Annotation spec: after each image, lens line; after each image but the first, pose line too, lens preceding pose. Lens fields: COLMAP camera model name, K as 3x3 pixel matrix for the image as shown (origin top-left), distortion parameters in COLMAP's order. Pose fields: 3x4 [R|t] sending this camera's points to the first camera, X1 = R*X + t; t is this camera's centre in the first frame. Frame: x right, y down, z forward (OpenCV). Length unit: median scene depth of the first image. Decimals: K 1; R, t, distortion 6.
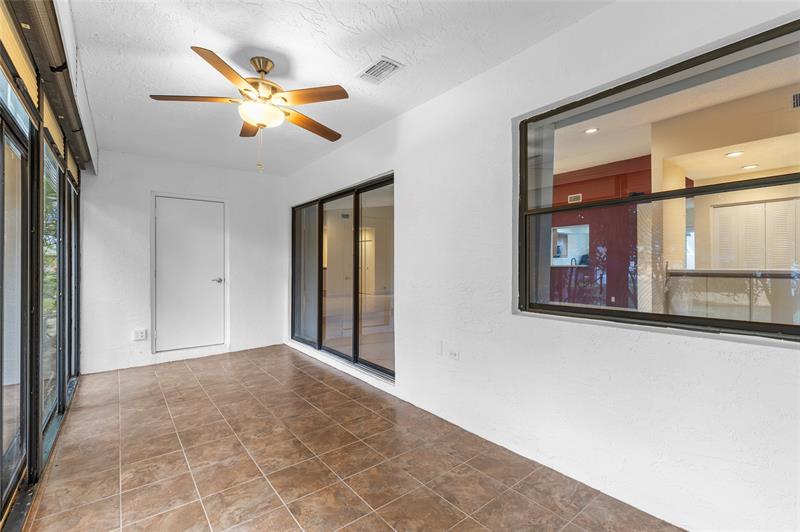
lens RADIAL K [[362.7, 0, 404.6], [0, 362.7, 265.4], [0, 0, 1]] dist [-0.000153, -0.000114]
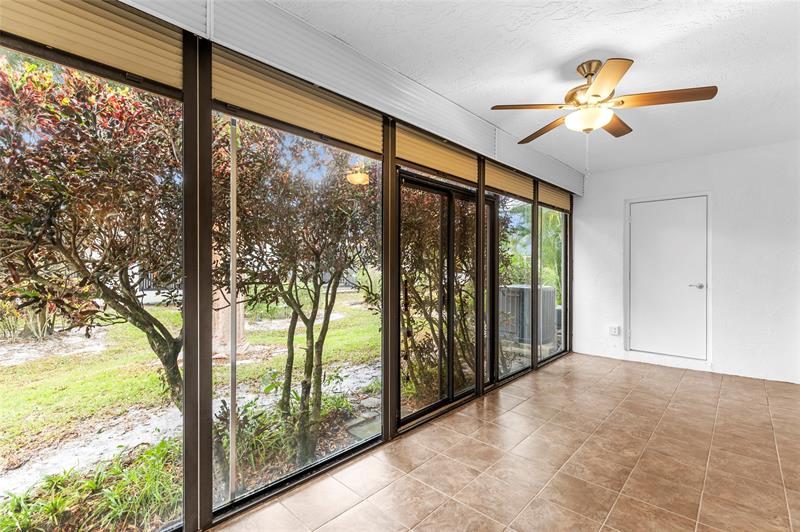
lens RADIAL K [[362.7, 0, 404.5], [0, 362.7, 264.8], [0, 0, 1]] dist [-0.000153, -0.000114]
pose [[0.149308, 0.001156, -0.988790, 0.301699], [-0.007074, 0.999975, 0.000101, -0.006324], [0.988765, 0.006979, 0.149313, 0.206971]]
